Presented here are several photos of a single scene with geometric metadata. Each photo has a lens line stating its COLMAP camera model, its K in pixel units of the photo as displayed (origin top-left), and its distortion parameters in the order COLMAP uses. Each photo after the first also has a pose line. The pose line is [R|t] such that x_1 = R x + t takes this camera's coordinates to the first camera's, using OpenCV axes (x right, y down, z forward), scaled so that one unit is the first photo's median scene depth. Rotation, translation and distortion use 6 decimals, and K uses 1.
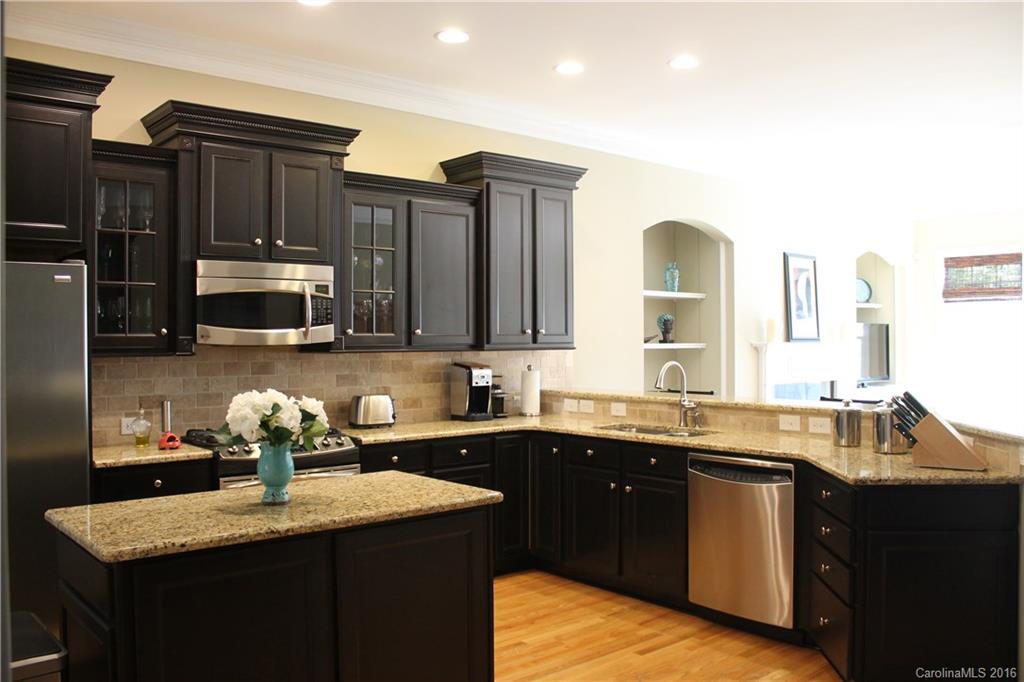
lens RADIAL K [[876.8, 0, 512.0], [0, 876.8, 341.0], [0, 0, 1]] dist [-0.139215, 0.003425]
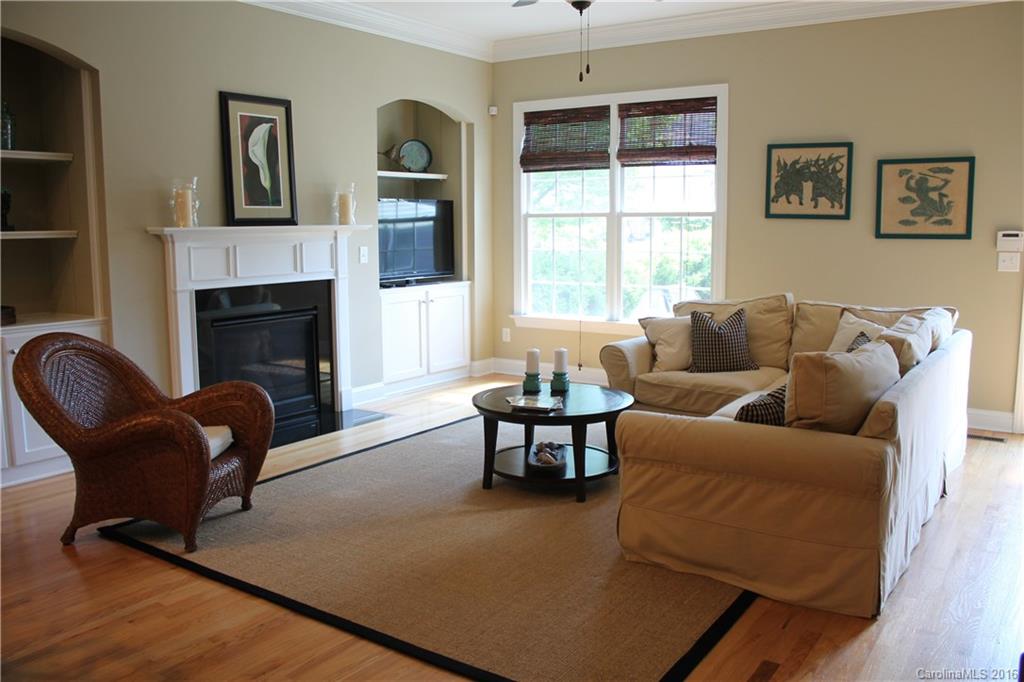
lens RADIAL K [[876.8, 0, 512.0], [0, 876.8, 341.0], [0, 0, 1]] dist [-0.139215, 0.003425]
pose [[0.959797, -0.037792, 0.278140, 0.281049], [0.000198, 0.990986, 0.133965, 0.000139], [-0.280696, -0.128524, 0.951153, 0.238963]]
